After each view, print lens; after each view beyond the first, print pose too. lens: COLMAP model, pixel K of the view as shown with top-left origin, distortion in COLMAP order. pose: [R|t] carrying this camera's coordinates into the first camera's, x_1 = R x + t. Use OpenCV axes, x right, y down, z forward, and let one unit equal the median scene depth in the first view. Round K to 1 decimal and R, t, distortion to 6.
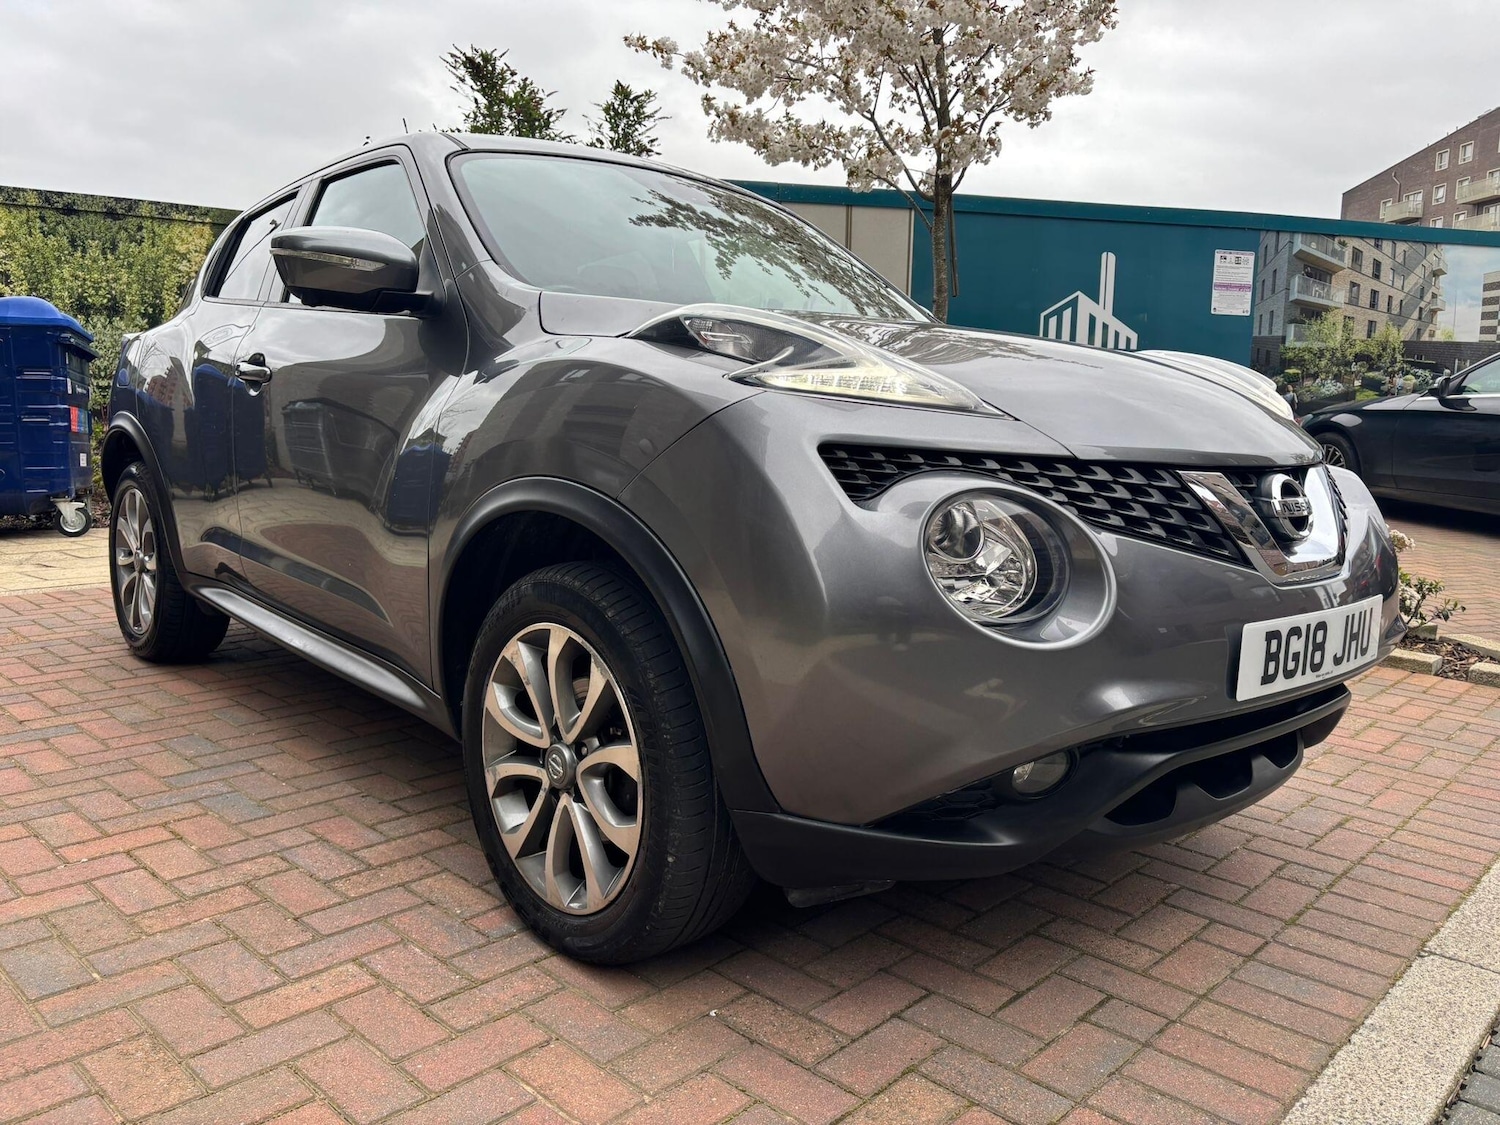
lens RADIAL K [[1134.3, 0, 758.1], [0, 1134.3, 575.2], [0, 0, 1]] dist [0.063148, -0.077883]
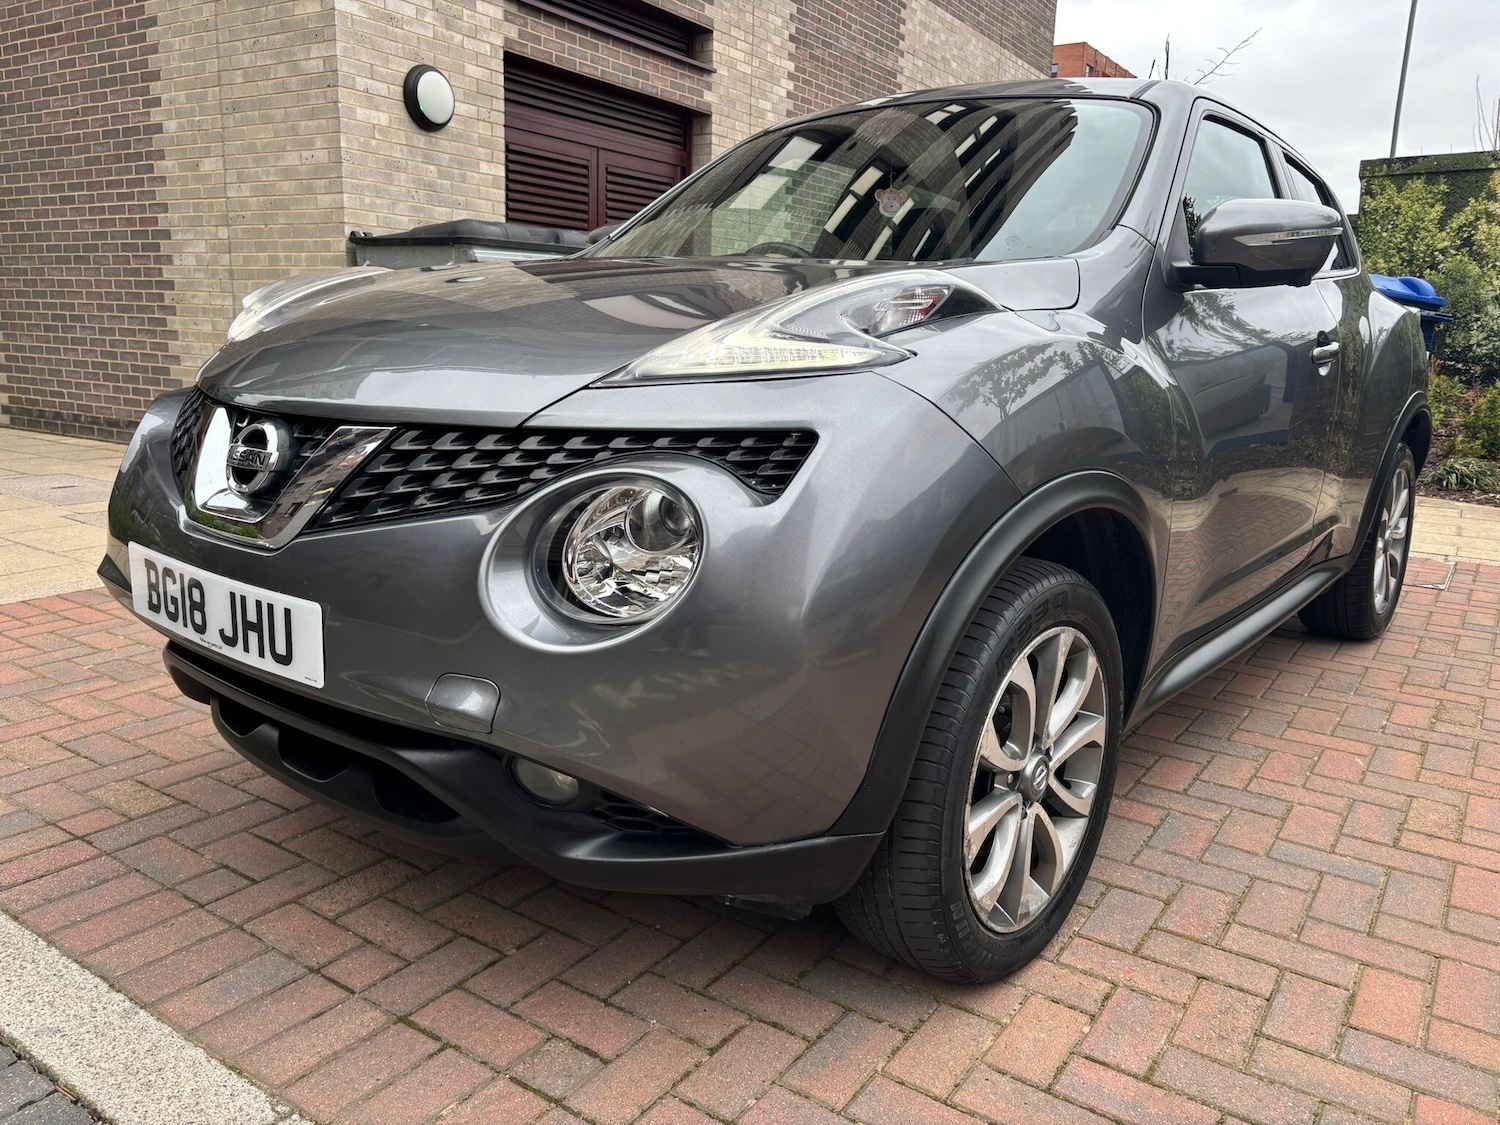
lens RADIAL K [[1134.3, 0, 754.7], [0, 1134.3, 562.9], [0, 0, 1]] dist [0.063148, -0.077883]
pose [[0.155226, 0.185582, -0.970291, 1.086824], [-0.173447, 0.972058, 0.158172, -0.145162], [0.972533, 0.143741, 0.183077, 0.952402]]
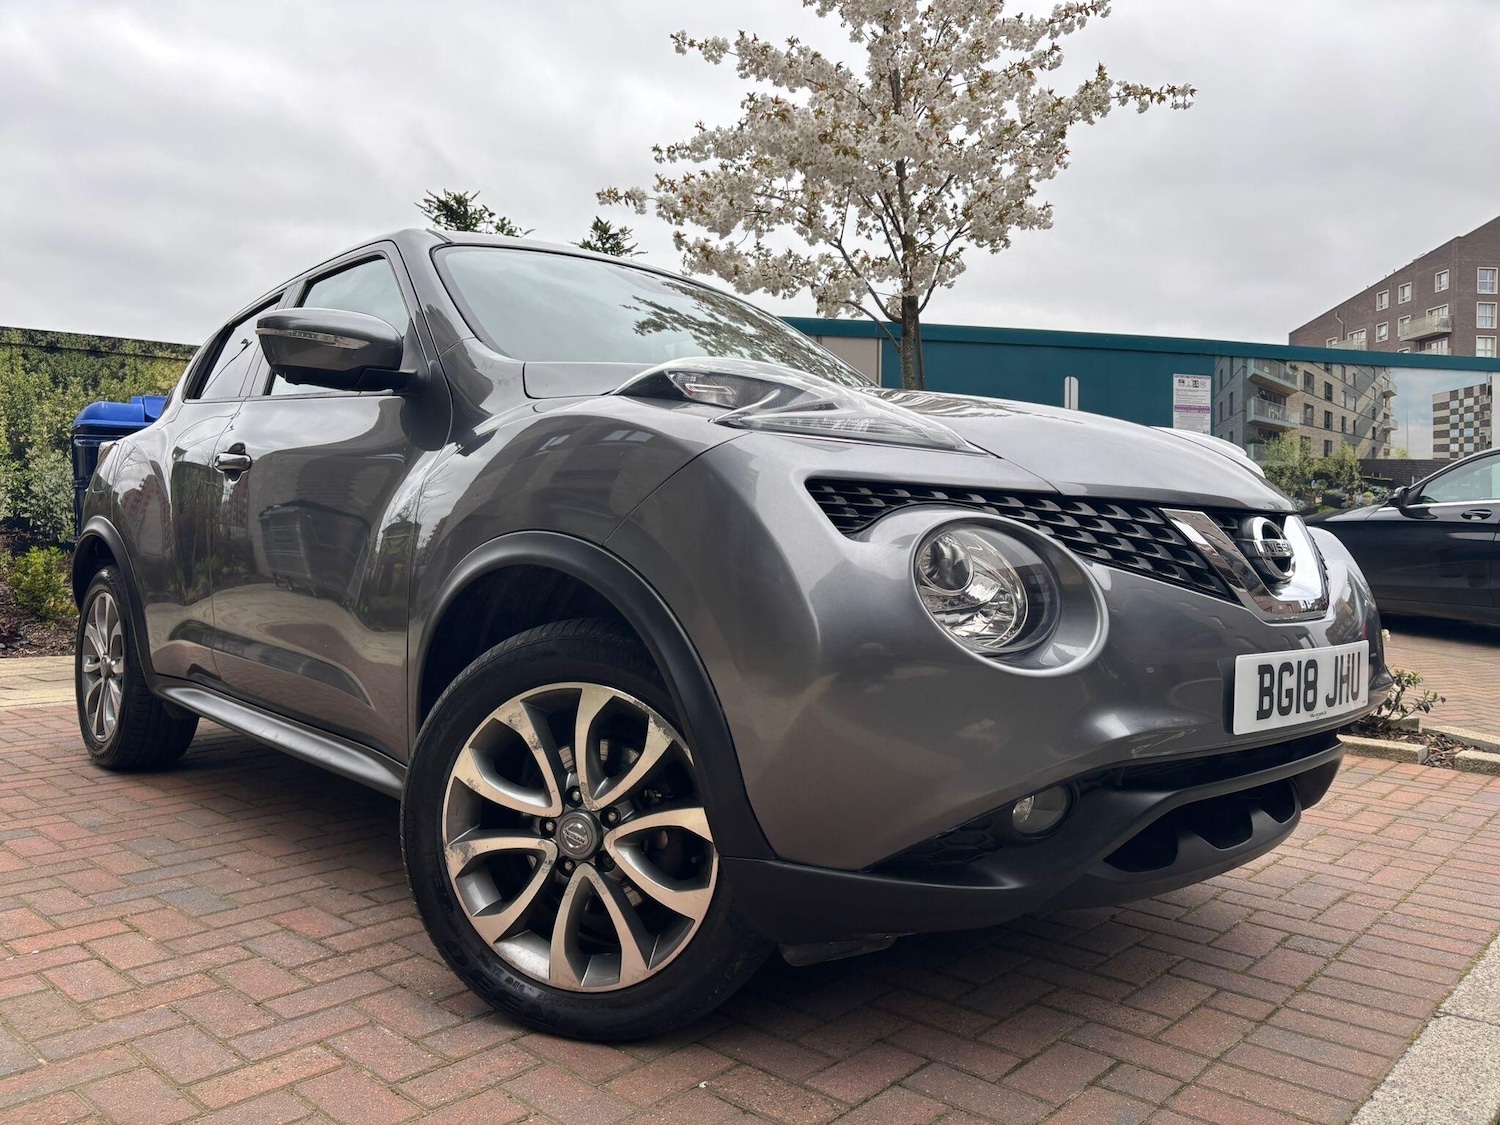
lens RADIAL K [[1134.3, 0, 757.7], [0, 1134.3, 577.9], [0, 0, 1]] dist [0.063148, -0.077883]
pose [[0.999651, -0.015050, 0.021694, -0.006066], [0.017474, 0.993067, -0.116247, 0.058404], [-0.019794, 0.116586, 0.992983, 0.011185]]
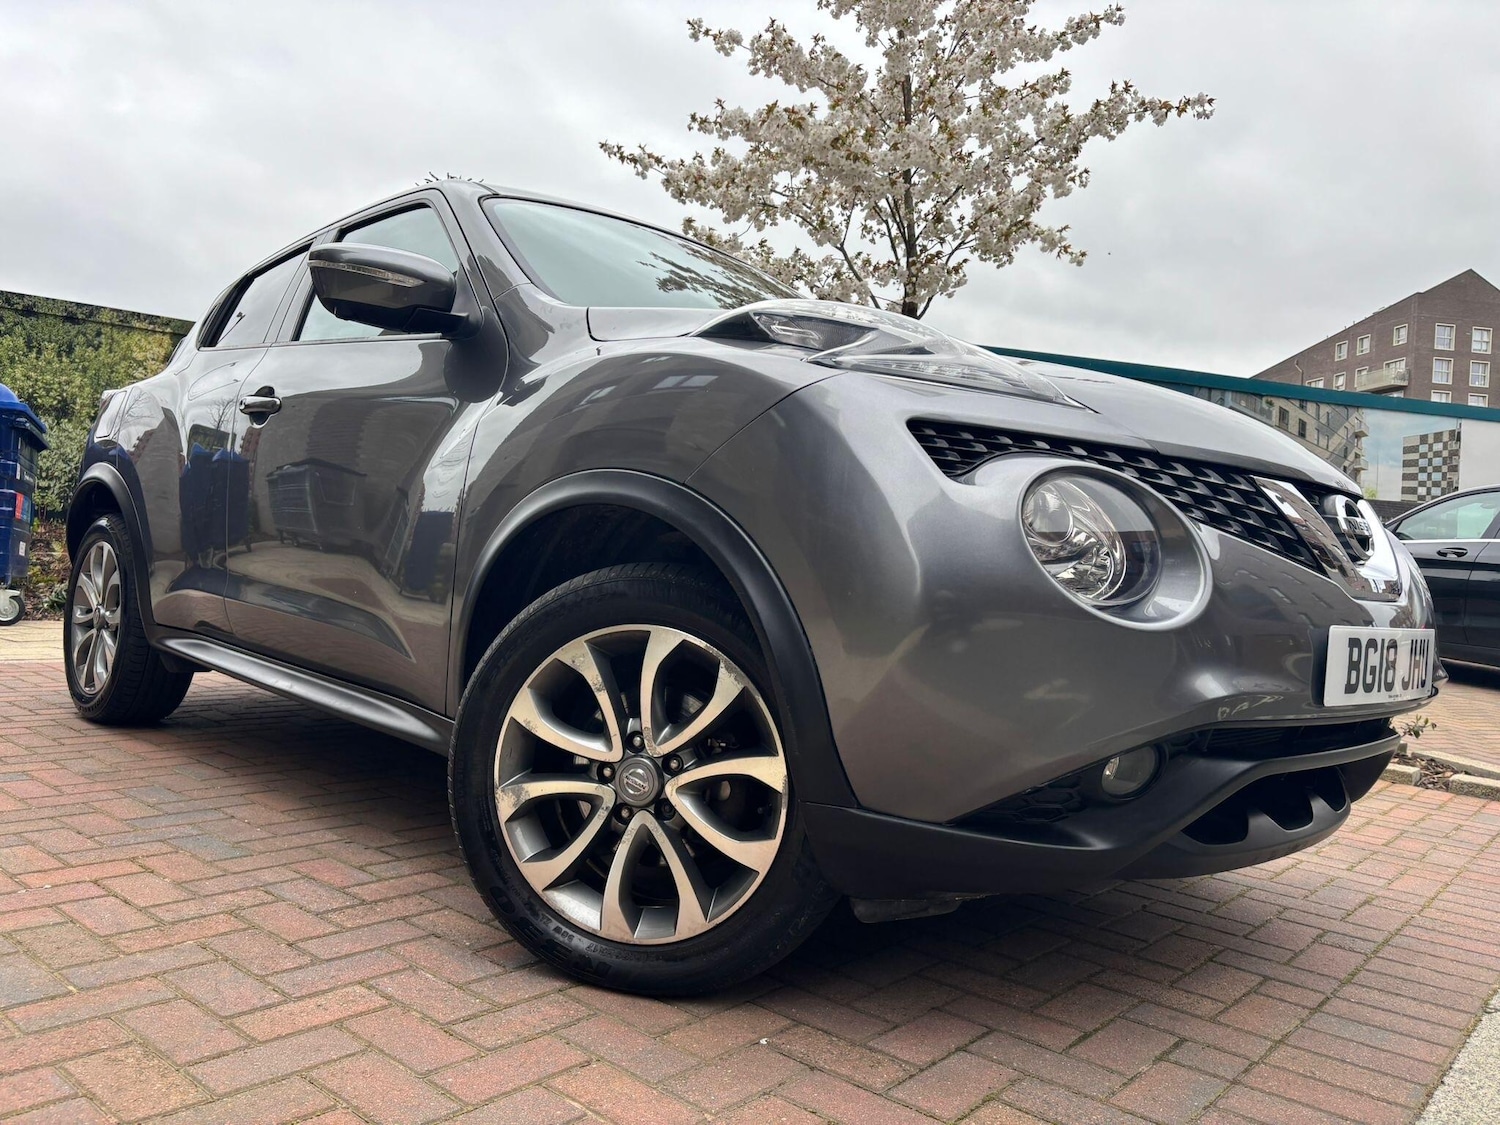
lens RADIAL K [[1134.3, 0, 739.6], [0, 1134.3, 575.3], [0, 0, 1]] dist [0.063148, -0.077883]
pose [[0.998250, 0.037344, 0.045850, -0.084677], [-0.030991, 0.990739, -0.132196, 0.100885], [-0.050362, 0.130543, 0.990163, 0.036774]]
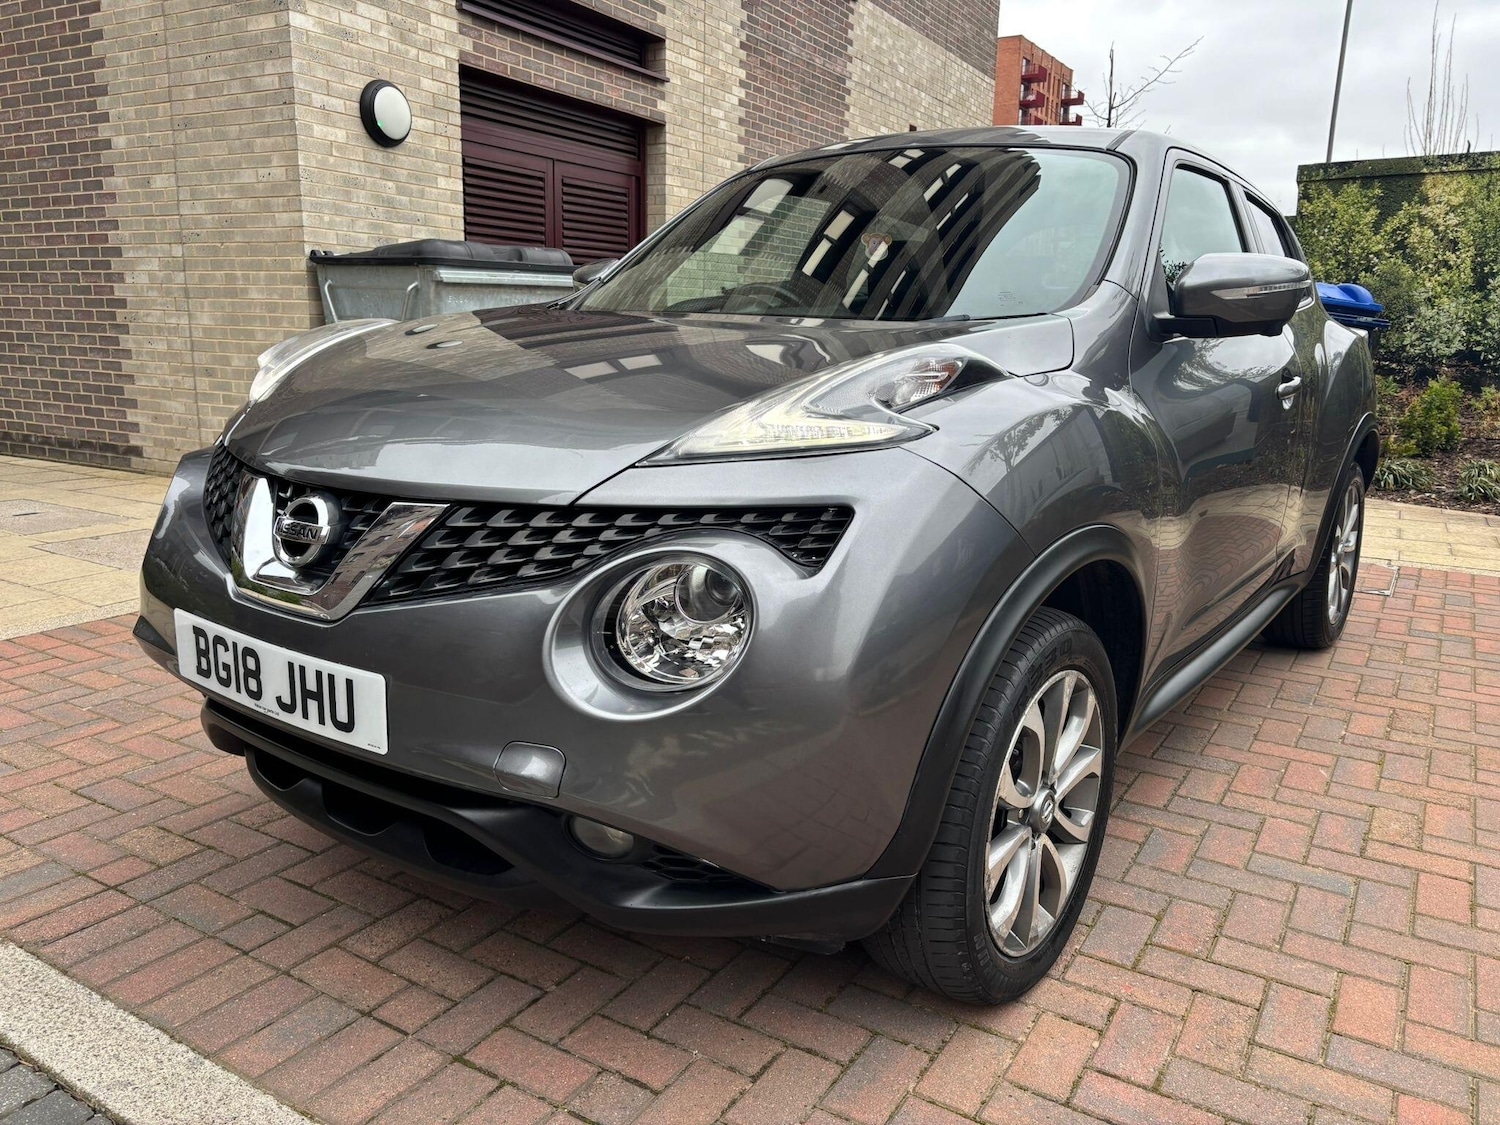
lens RADIAL K [[1134.3, 0, 751.1], [0, 1134.3, 581.6], [0, 0, 1]] dist [0.063148, -0.077883]
pose [[0.201057, 0.201447, -0.958642, 1.110435], [-0.162457, 0.971931, 0.170168, -0.181871], [0.966014, 0.121525, 0.228141, 0.887713]]
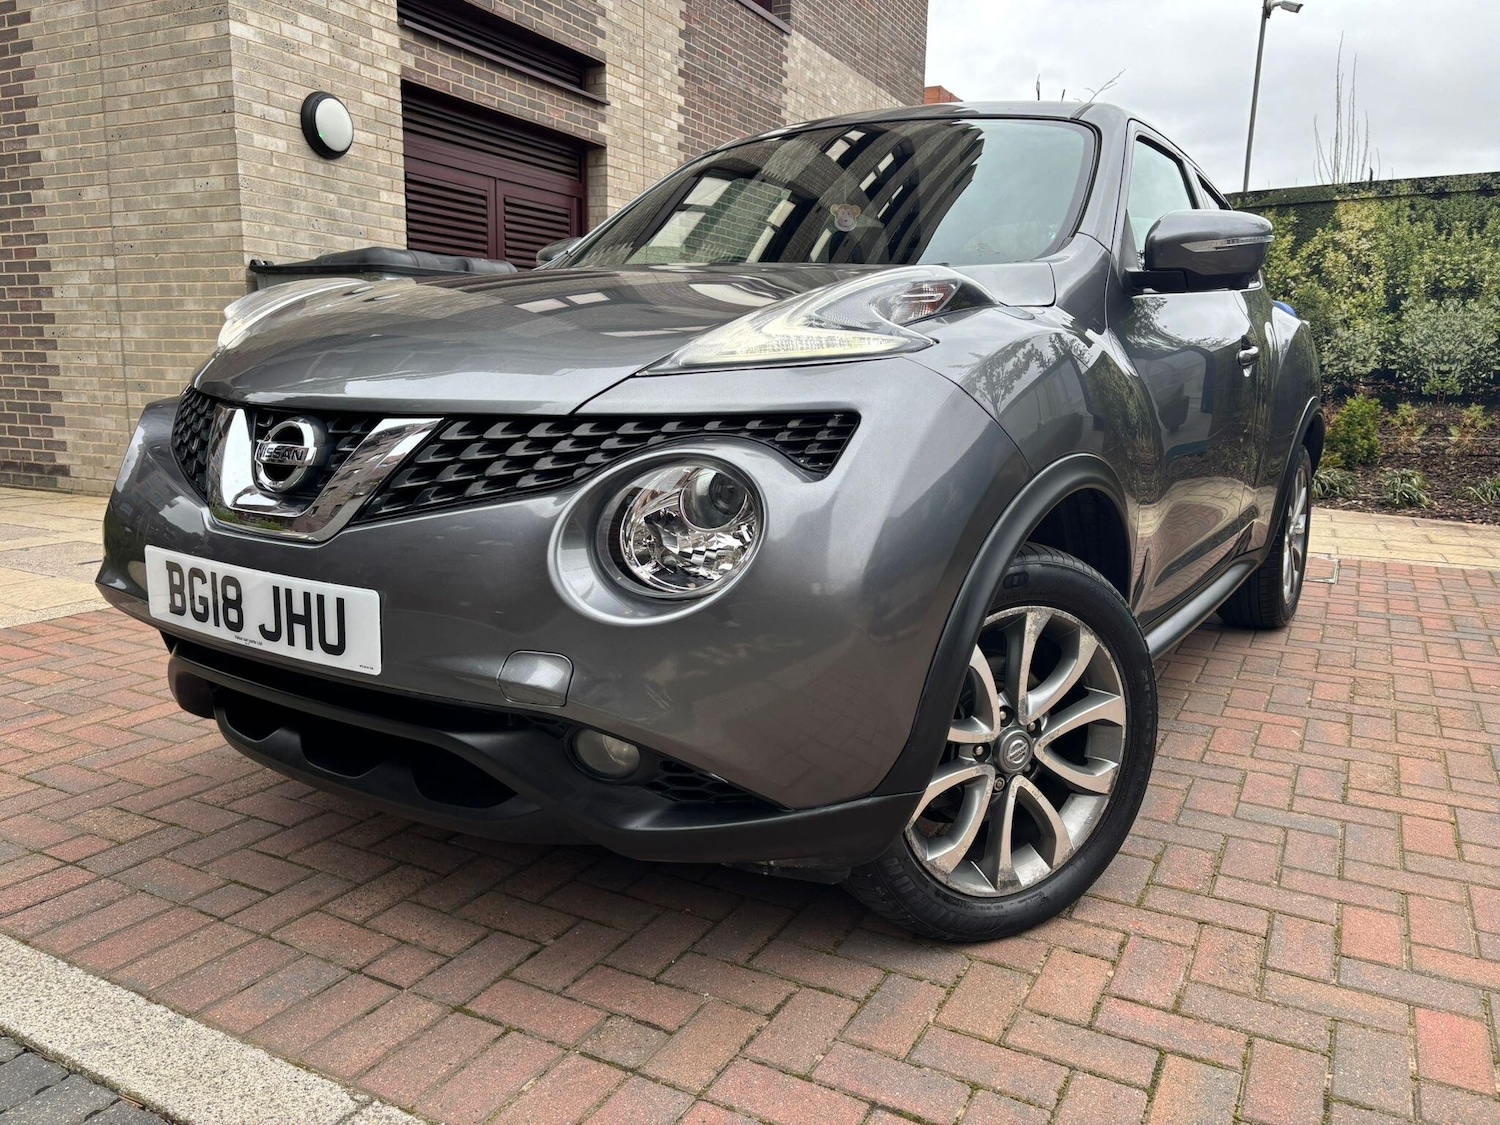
lens RADIAL K [[1134.3, 0, 751.3], [0, 1134.3, 576.3], [0, 0, 1]] dist [0.063148, -0.077883]
pose [[0.259440, 0.159755, -0.952454, 1.100711], [-0.154307, 0.980410, 0.122412, -0.100794], [0.953352, 0.115212, 0.279009, 0.855600]]
